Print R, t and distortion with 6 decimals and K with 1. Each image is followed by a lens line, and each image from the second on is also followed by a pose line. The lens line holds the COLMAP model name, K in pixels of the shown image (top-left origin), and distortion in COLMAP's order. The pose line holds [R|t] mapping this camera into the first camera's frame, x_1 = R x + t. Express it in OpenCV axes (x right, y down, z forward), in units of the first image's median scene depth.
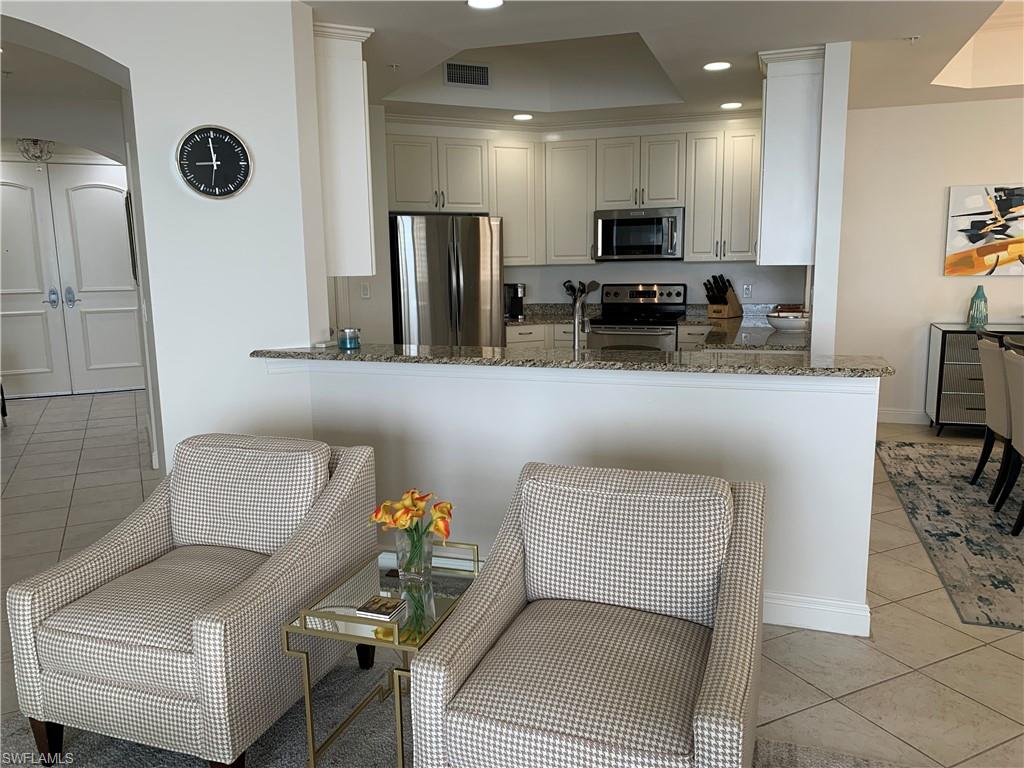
lens RADIAL K [[783.4, 0, 513.2], [0, 783.4, 383.5], [0, 0, 1]] dist [0.035995, -0.050994]
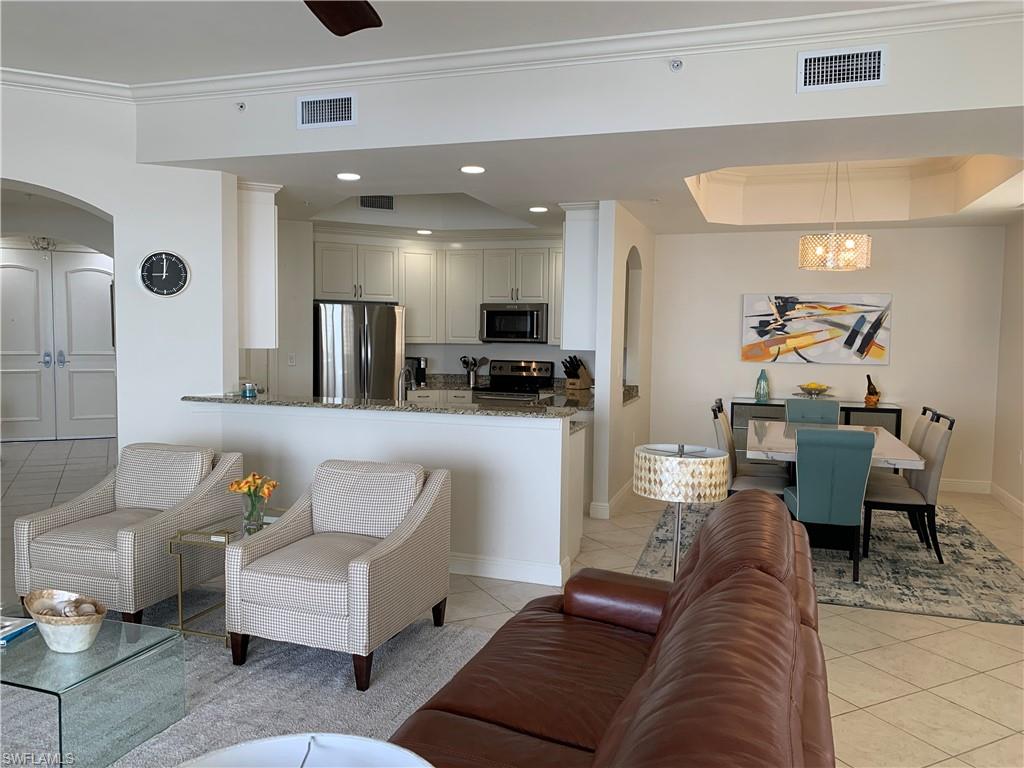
lens RADIAL K [[783.4, 0, 519.5], [0, 783.4, 385.1], [0, 0, 1]] dist [0.035995, -0.050994]
pose [[0.999433, 0.027717, 0.019127, 0.157719], [-0.025812, 0.995283, -0.093523, 0.034048], [-0.021629, 0.092976, 0.995433, -0.286918]]
